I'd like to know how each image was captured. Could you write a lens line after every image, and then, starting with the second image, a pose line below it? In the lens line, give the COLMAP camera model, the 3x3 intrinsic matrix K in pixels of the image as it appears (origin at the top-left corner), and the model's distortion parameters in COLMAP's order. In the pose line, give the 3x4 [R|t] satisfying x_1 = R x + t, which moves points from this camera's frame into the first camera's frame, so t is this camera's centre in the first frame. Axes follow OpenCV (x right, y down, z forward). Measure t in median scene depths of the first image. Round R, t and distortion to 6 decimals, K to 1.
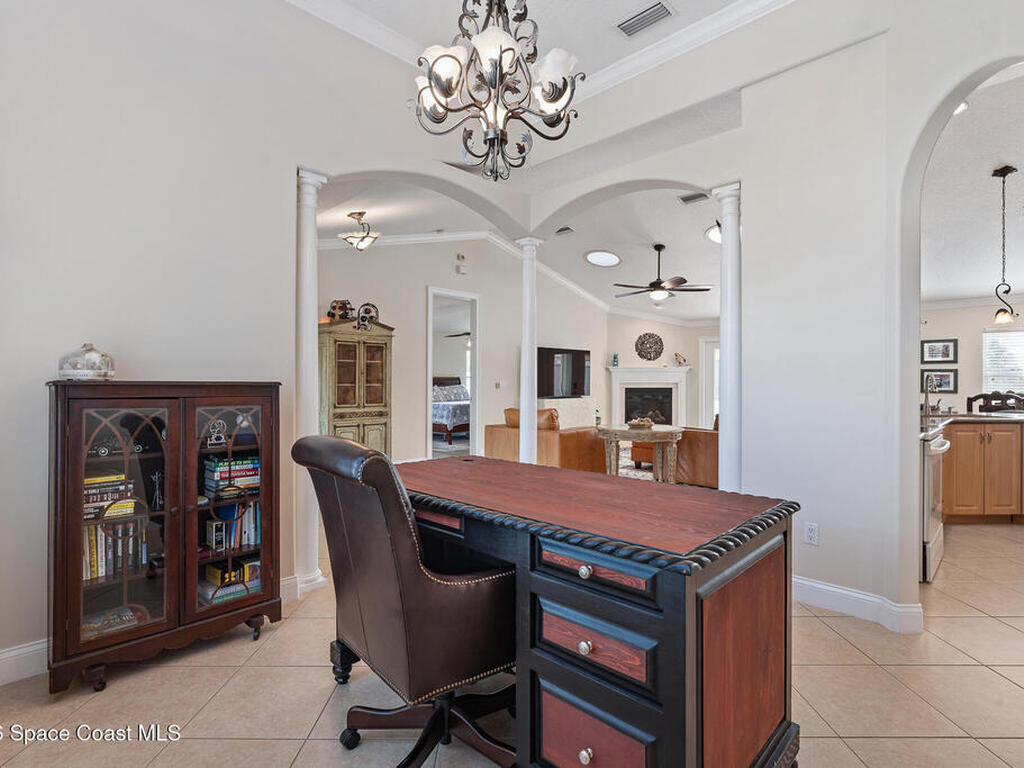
lens RADIAL K [[514.9, 0, 512.4], [0, 514.9, 380.8], [0, 0, 1]] dist [-0.009465, 0.003595]
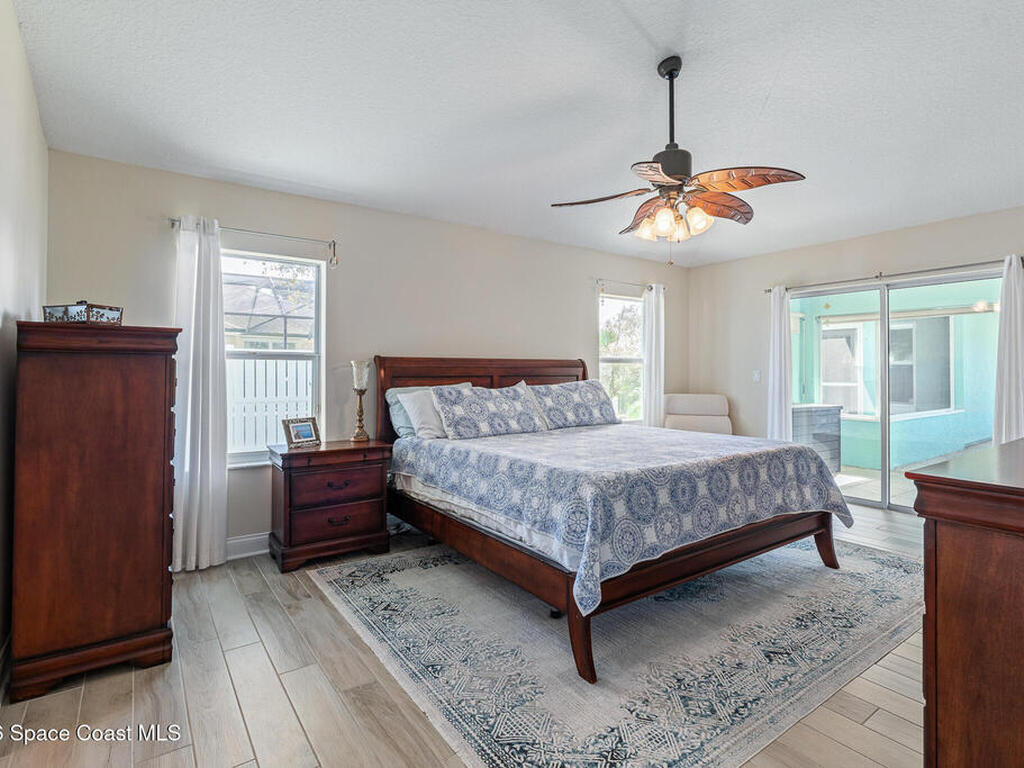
lens RADIAL K [[514.9, 0, 506.0], [0, 514.9, 364.6], [0, 0, 1]] dist [-0.009465, 0.003595]
pose [[0.982634, 0.000319, -0.185555, -0.146199], [-0.002601, 0.999924, -0.012057, 0.002031], [0.185537, 0.012330, 0.982560, 1.010041]]
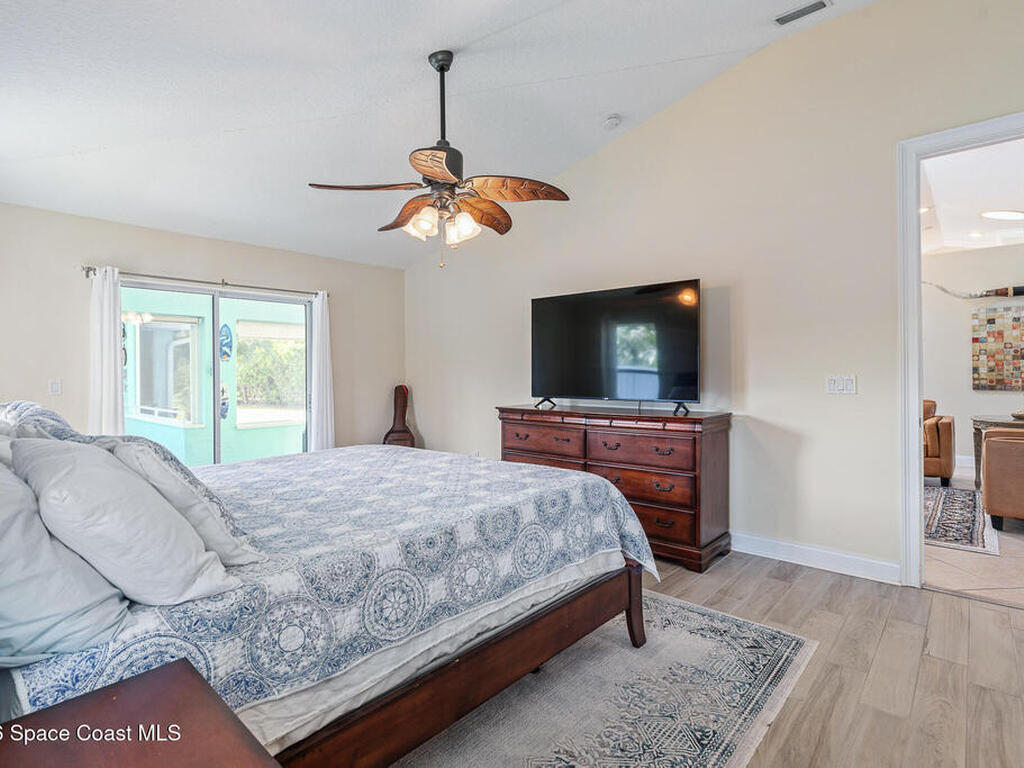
lens RADIAL K [[514.9, 0, 530.3], [0, 514.9, 372.7], [0, 0, 1]] dist [-0.009465, 0.003595]
pose [[-0.043879, -0.001897, 0.999035, -0.436894], [0.007088, 0.999972, 0.002210, -0.002606], [-0.999012, 0.007178, -0.043864, 1.334426]]
